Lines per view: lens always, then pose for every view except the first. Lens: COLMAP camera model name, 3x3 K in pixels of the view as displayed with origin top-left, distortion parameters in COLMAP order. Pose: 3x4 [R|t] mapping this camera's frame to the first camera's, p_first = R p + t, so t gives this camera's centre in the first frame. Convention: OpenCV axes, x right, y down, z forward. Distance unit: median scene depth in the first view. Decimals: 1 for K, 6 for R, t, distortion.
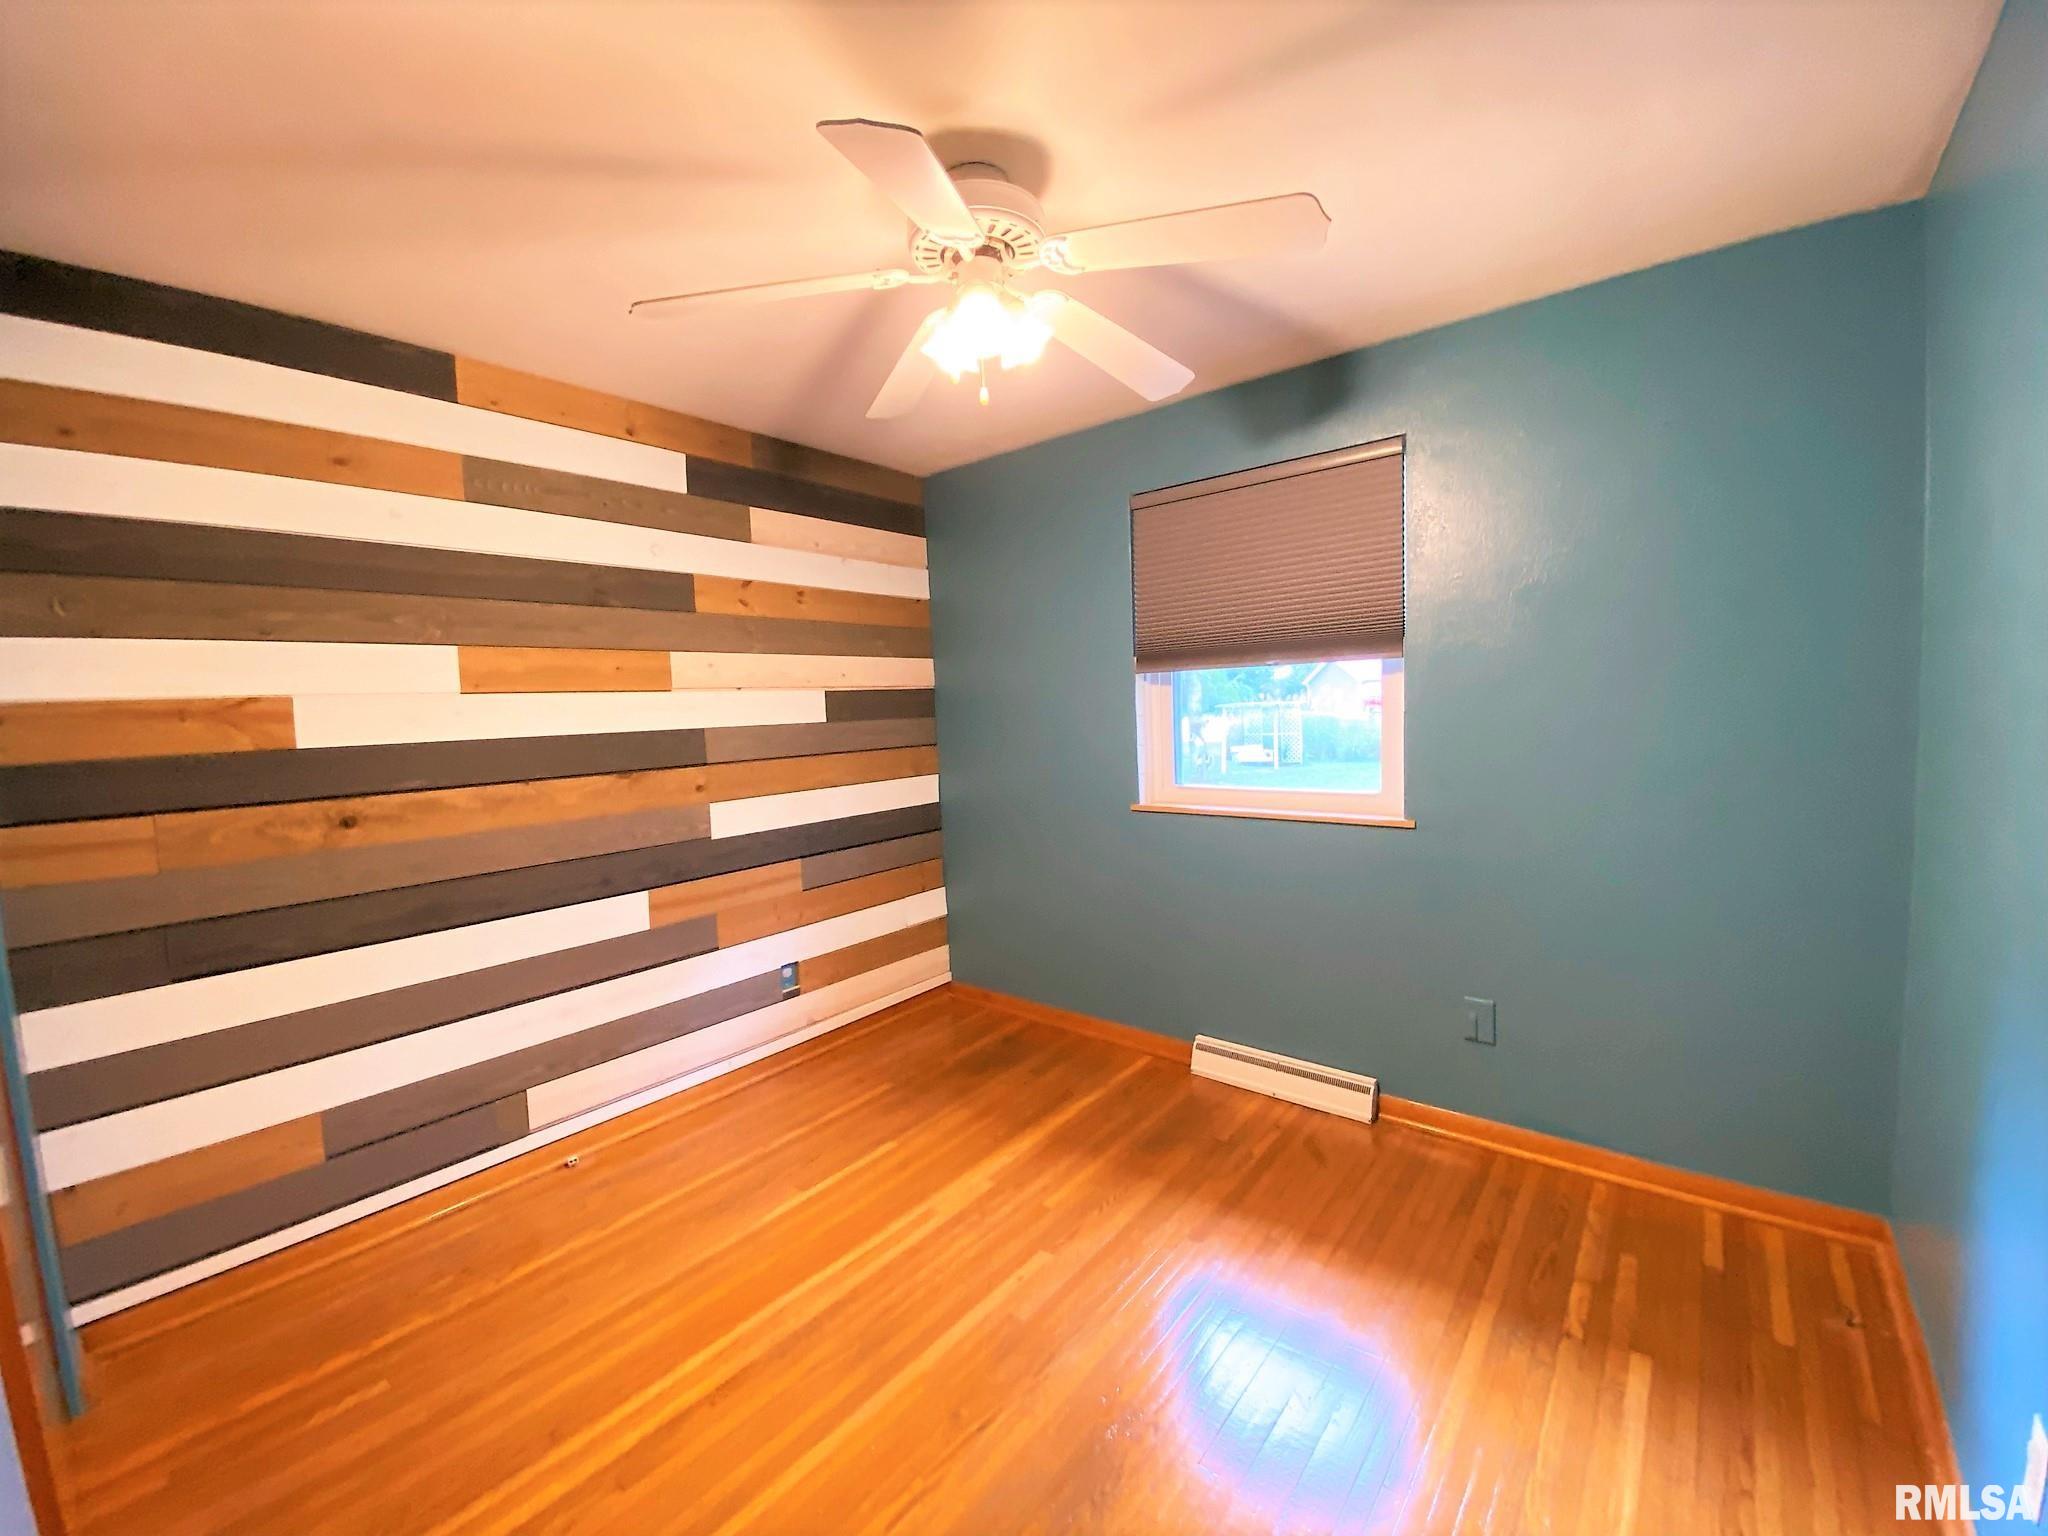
lens RADIAL K [[828.3, 0, 1024.0], [0, 828.3, 768.0], [0, 0, 1]] dist [0.044865, -0.028670]
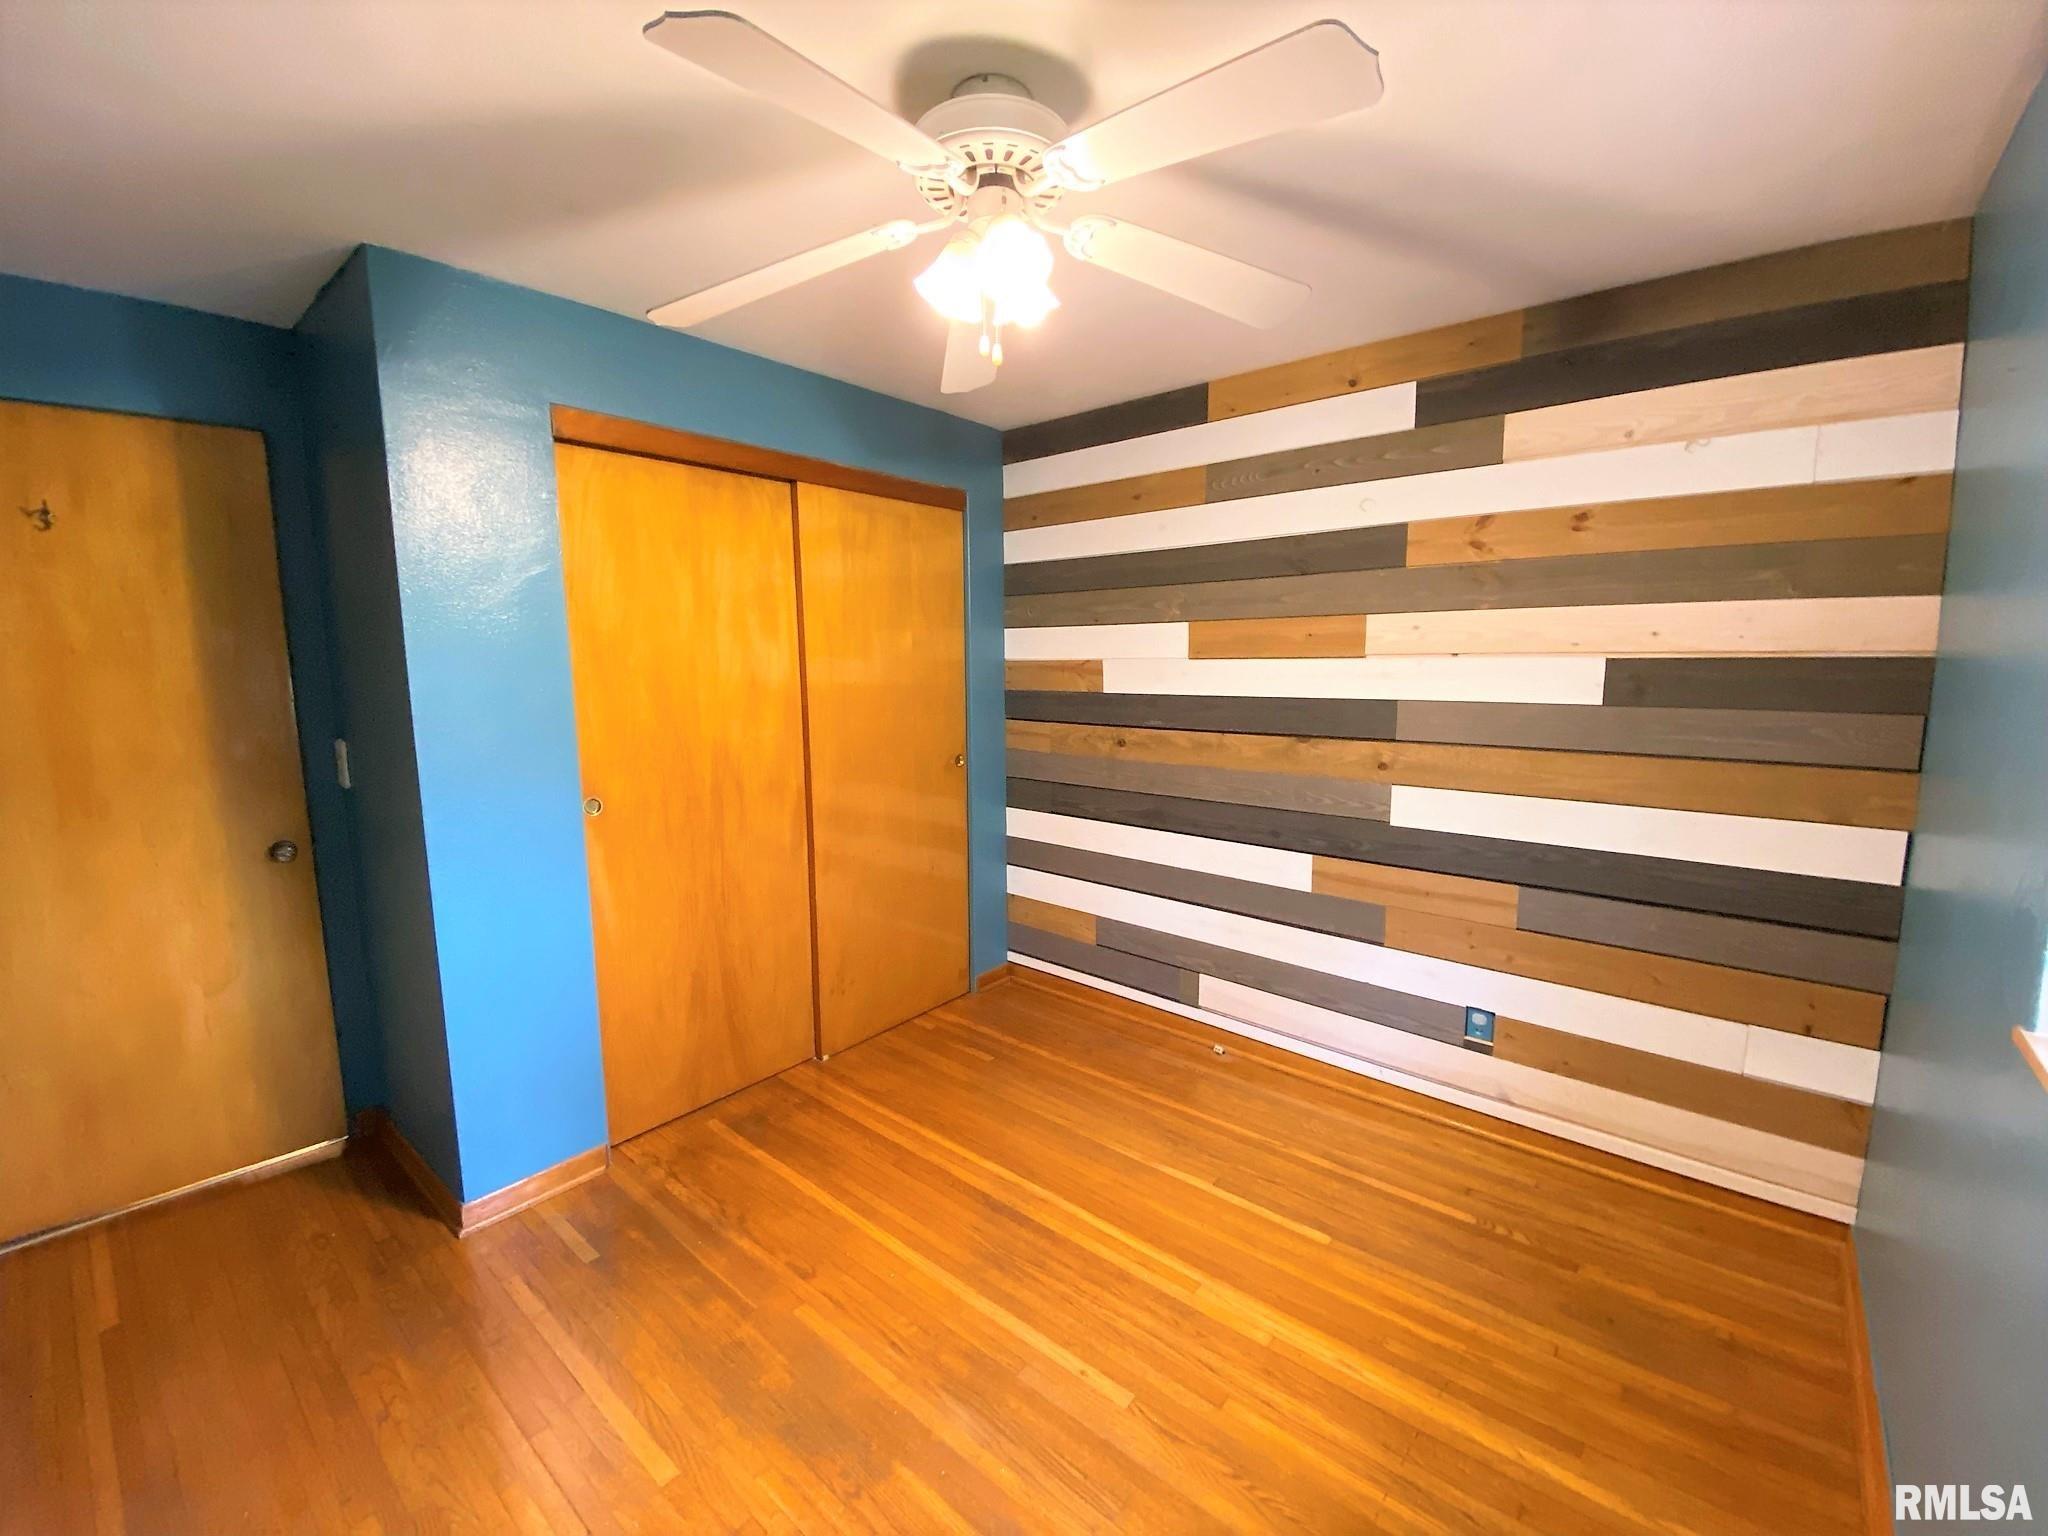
lens RADIAL K [[828.3, 0, 1024.0], [0, 828.3, 768.0], [0, 0, 1]] dist [0.044865, -0.028670]
pose [[-0.010899, 0.173098, -0.984844, 0.527638], [-0.072652, 0.982163, 0.173431, -0.106304], [0.997298, 0.073441, 0.001871, 0.635503]]
